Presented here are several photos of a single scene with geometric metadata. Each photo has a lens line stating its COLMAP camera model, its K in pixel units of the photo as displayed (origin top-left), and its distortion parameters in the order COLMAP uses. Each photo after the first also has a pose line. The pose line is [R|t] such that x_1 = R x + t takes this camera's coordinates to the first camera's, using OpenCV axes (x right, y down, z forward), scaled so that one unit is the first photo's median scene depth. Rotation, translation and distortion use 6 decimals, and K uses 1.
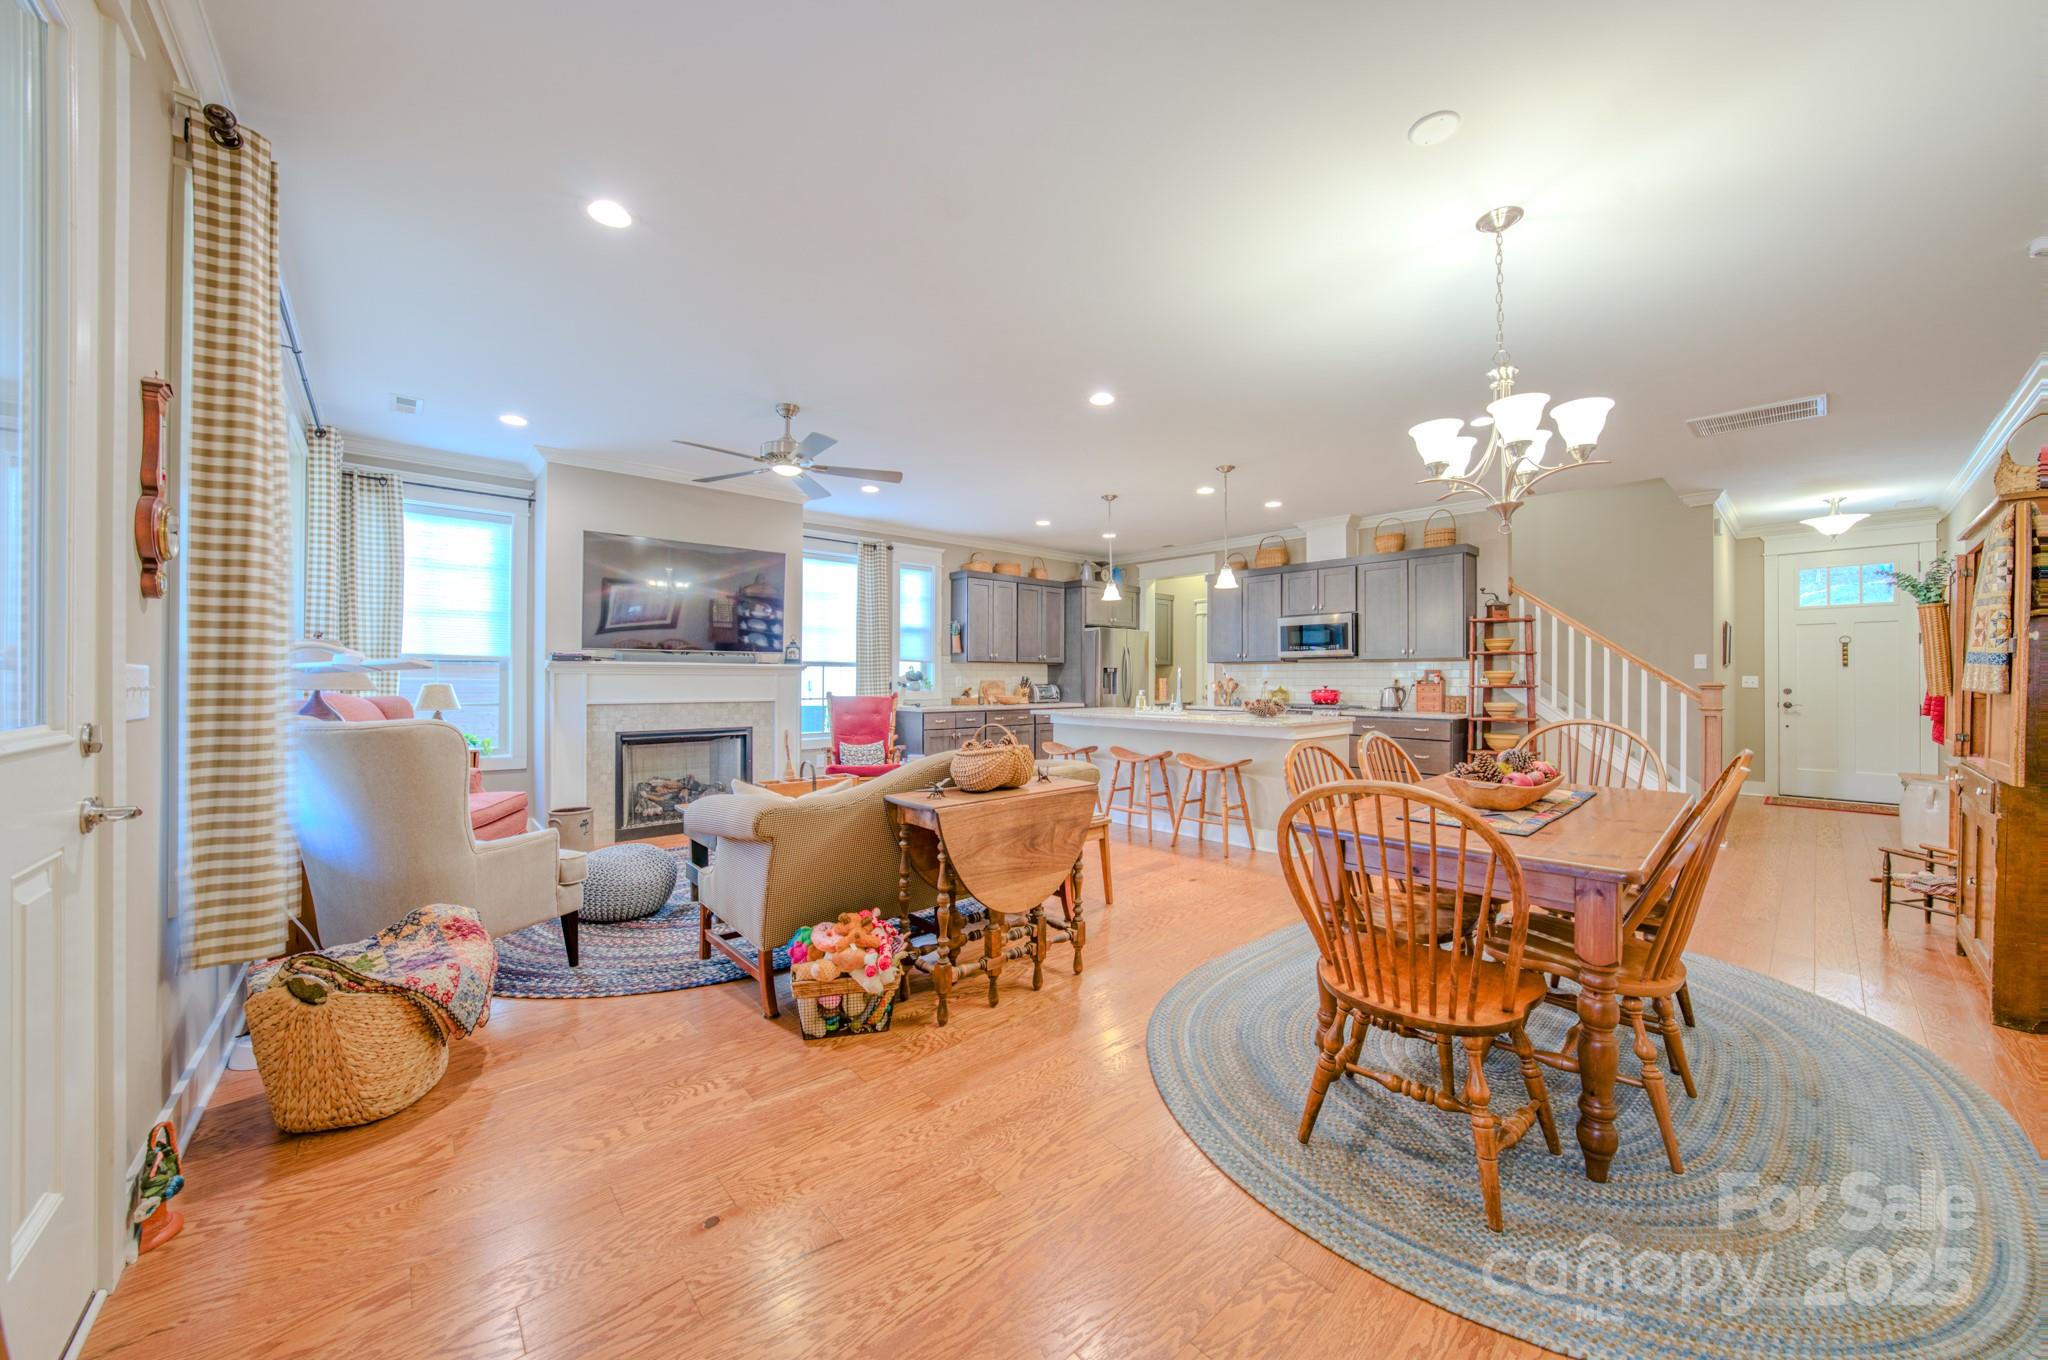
lens RADIAL K [[721.9, 0, 1025.9], [0, 721.9, 675.5], [0, 0, 1]] dist [-0.017660, 0.000032]
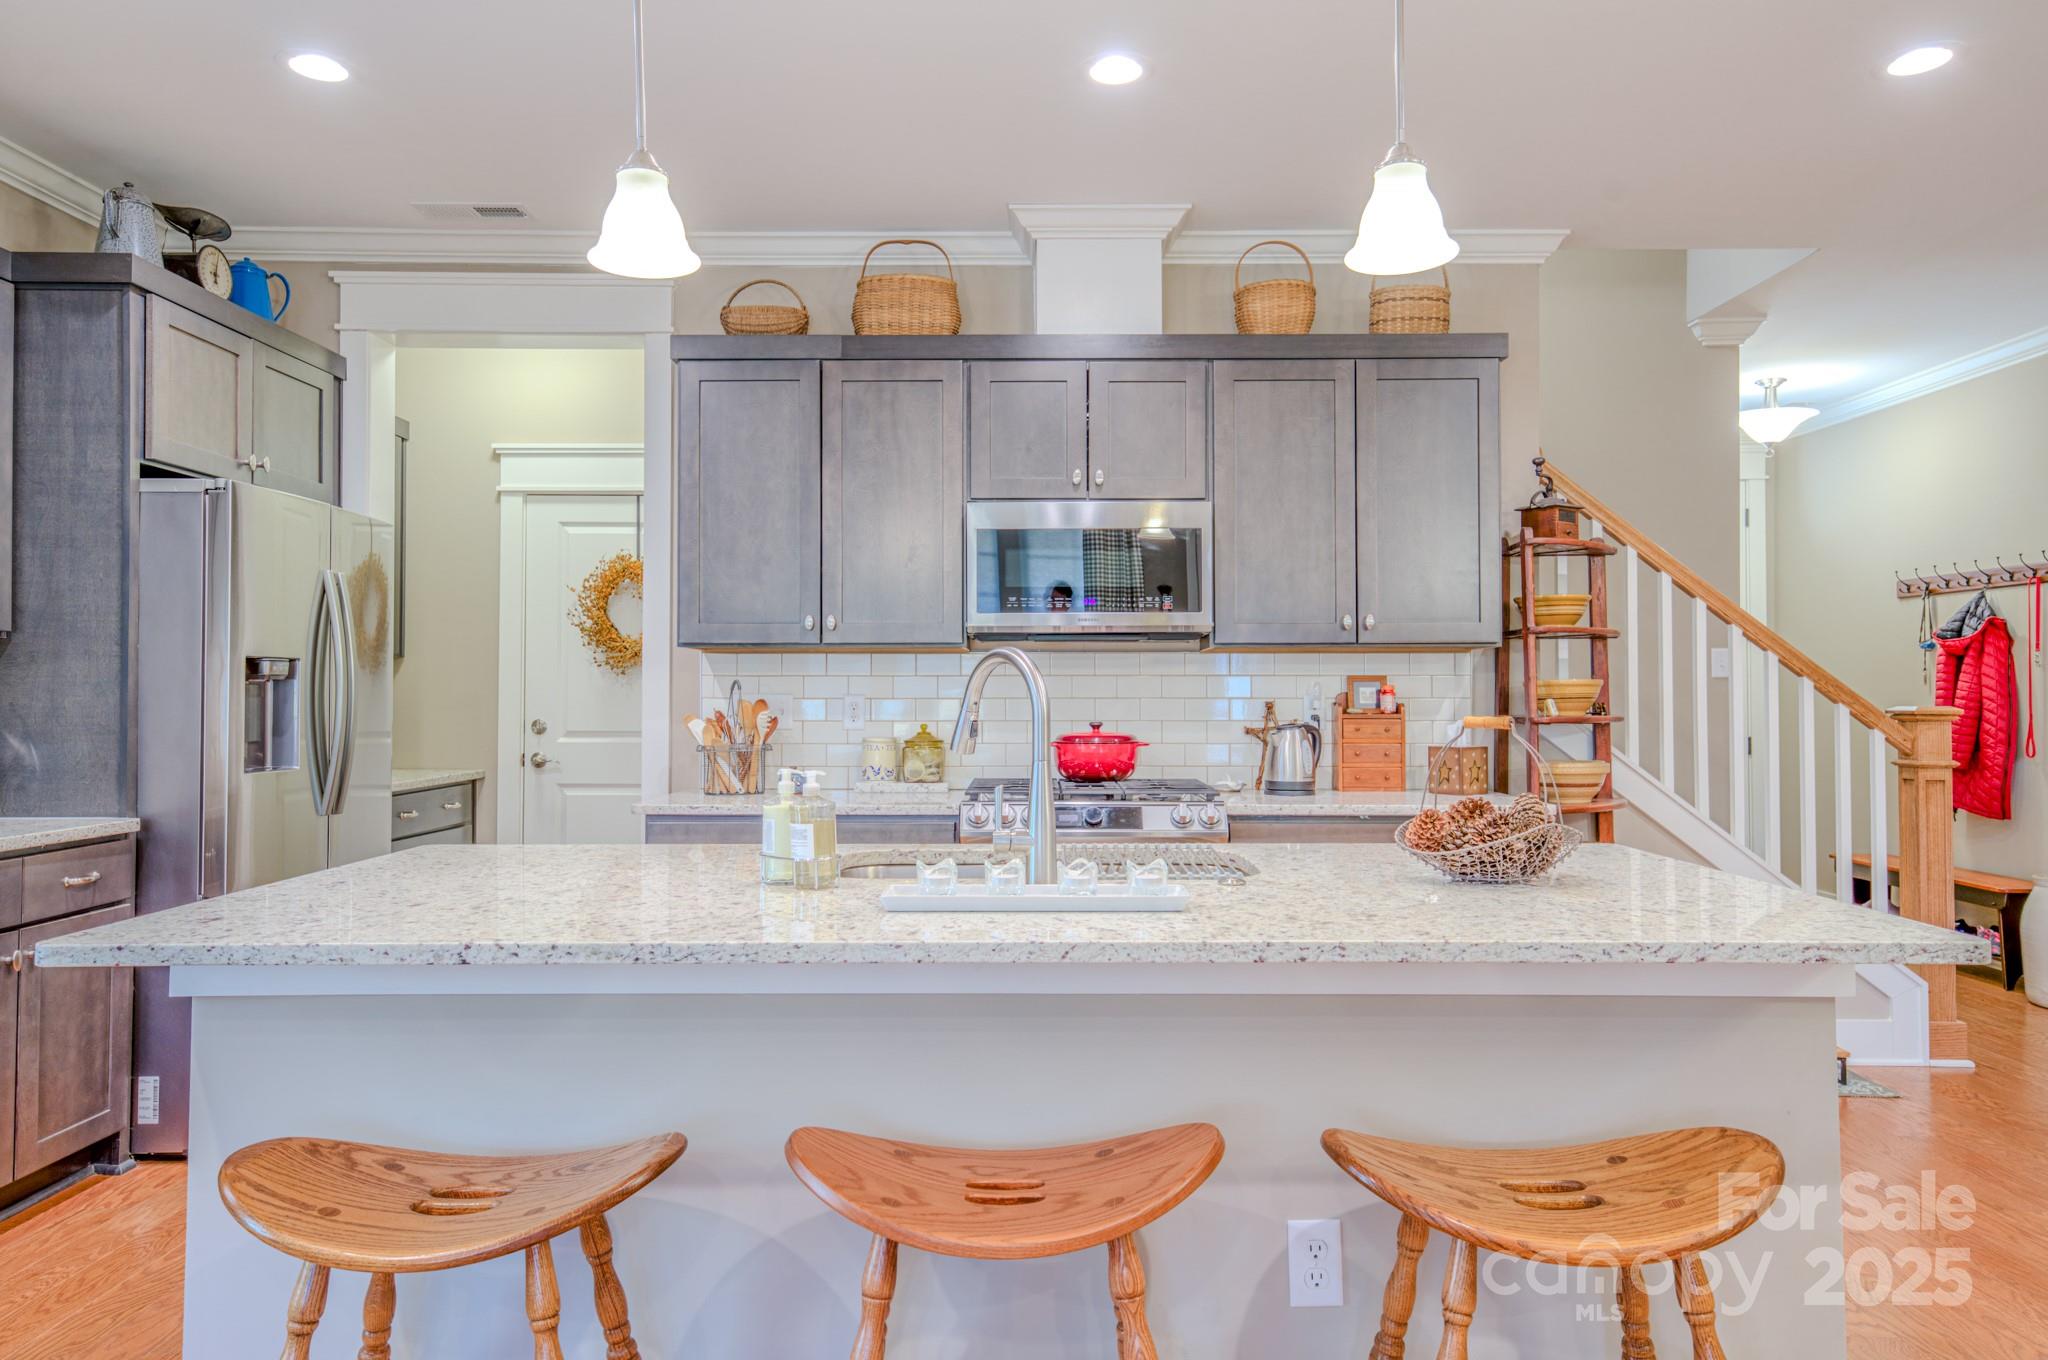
lens RADIAL K [[1340.0, 0, 1024.0], [0, 1340.0, 680.0], [0, 0, 1]] dist [0.027874, 0.003200]
pose [[0.668130, 0.005673, 0.744023, -0.062089], [-0.000716, 0.999975, -0.006982, -0.000664], [-0.744044, 0.004132, 0.668118, 0.678373]]
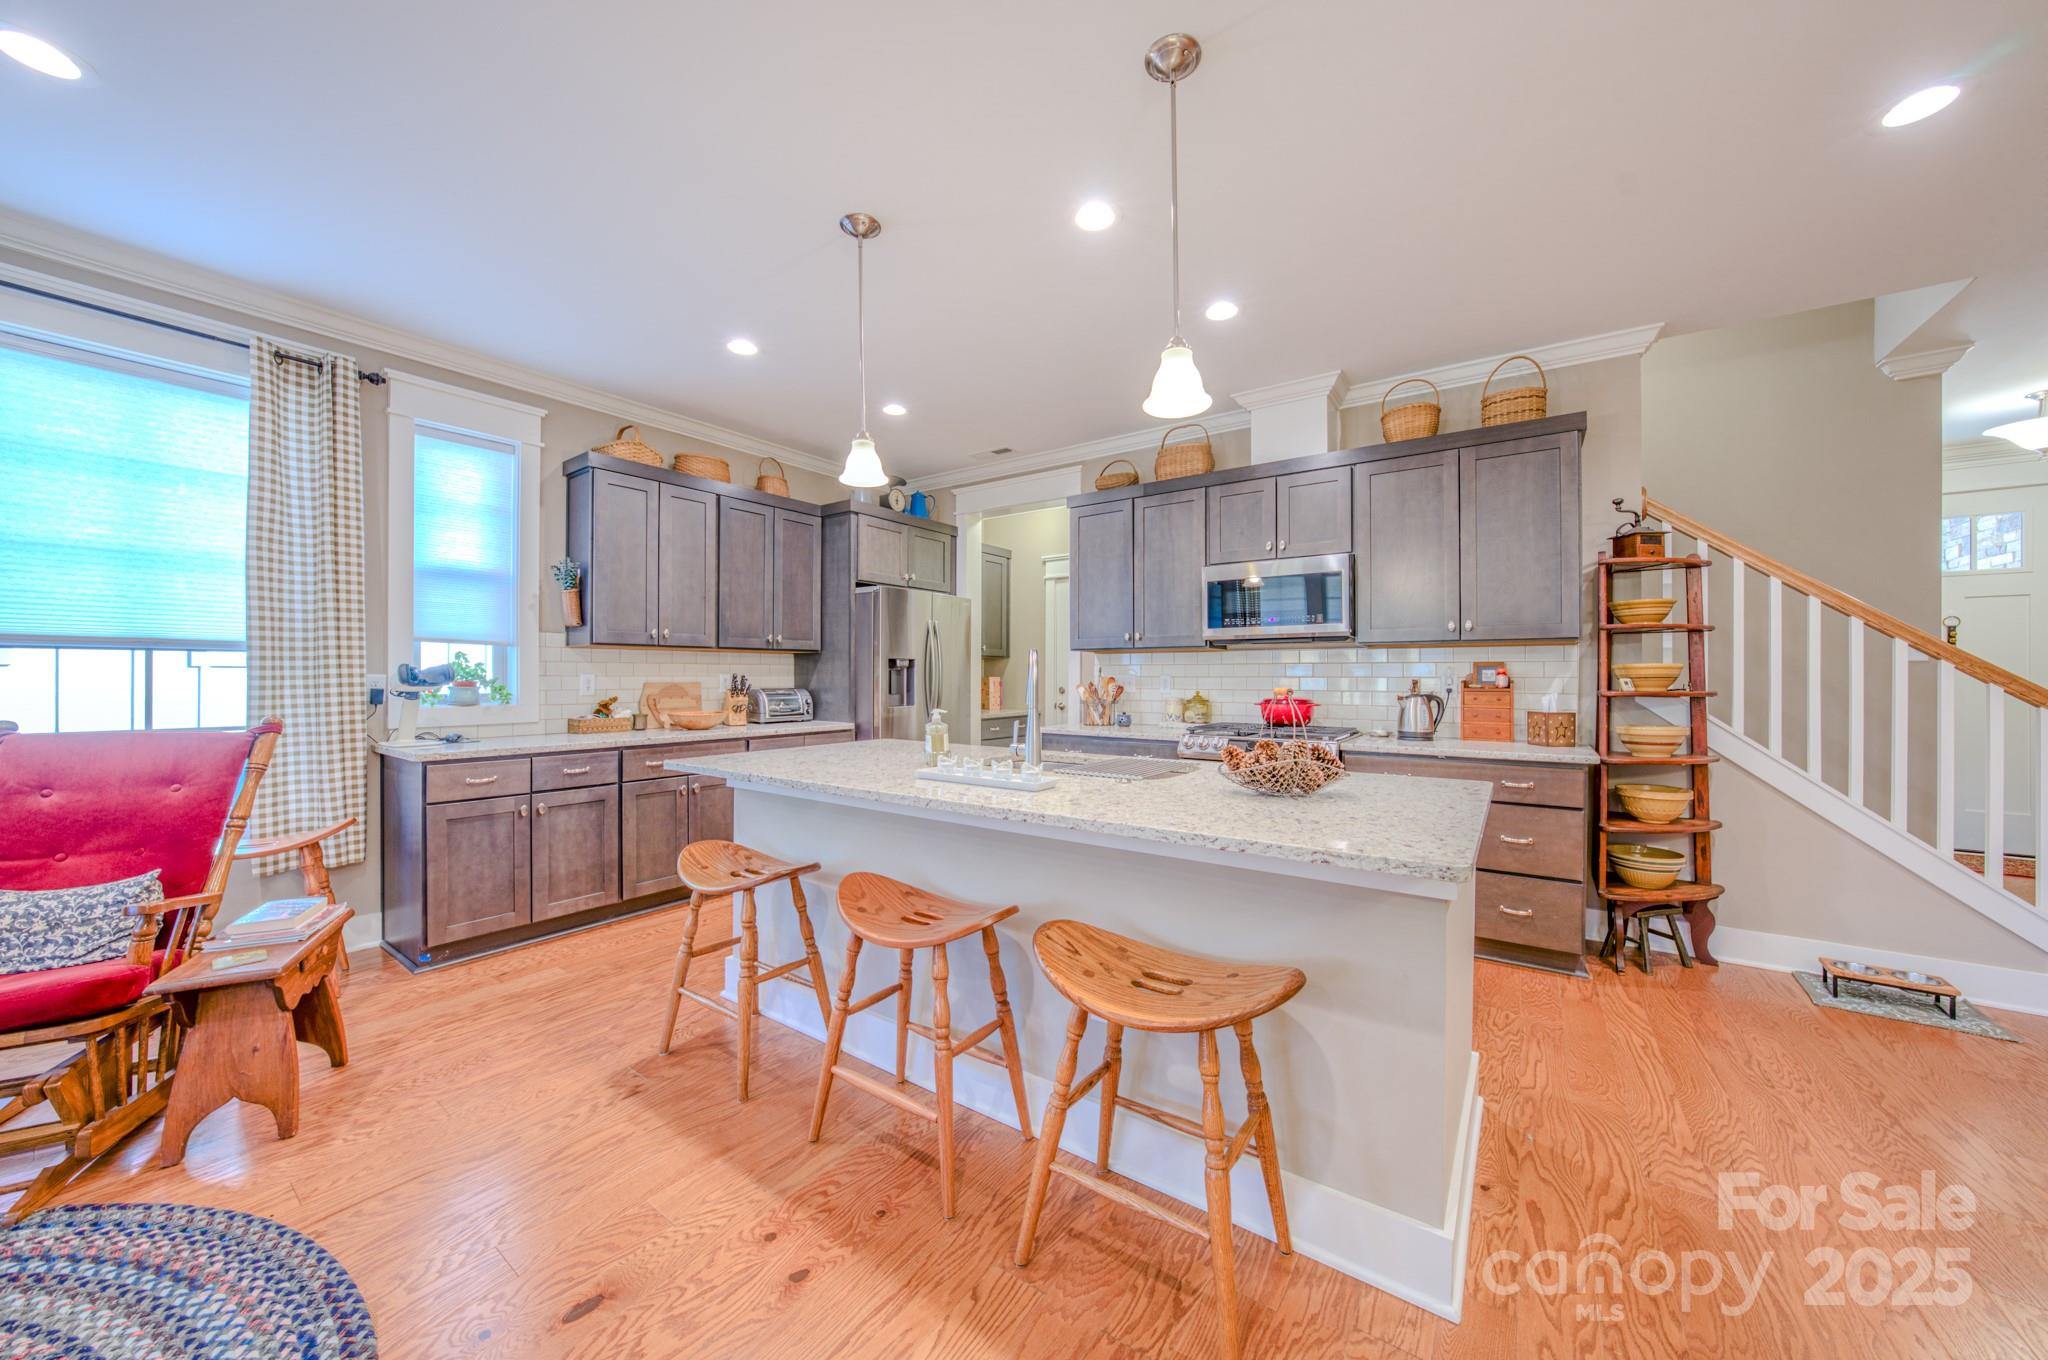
lens RADIAL K [[710.8, 0, 1027.1], [0, 710.8, 675.9], [0, 0, 1]] dist [-0.028568, 0.006551]
pose [[0.973518, -0.001352, 0.228608, 0.111456], [0.000328, 0.999990, 0.004517, 0.000083], [-0.228612, -0.004322, 0.973508, 0.572261]]
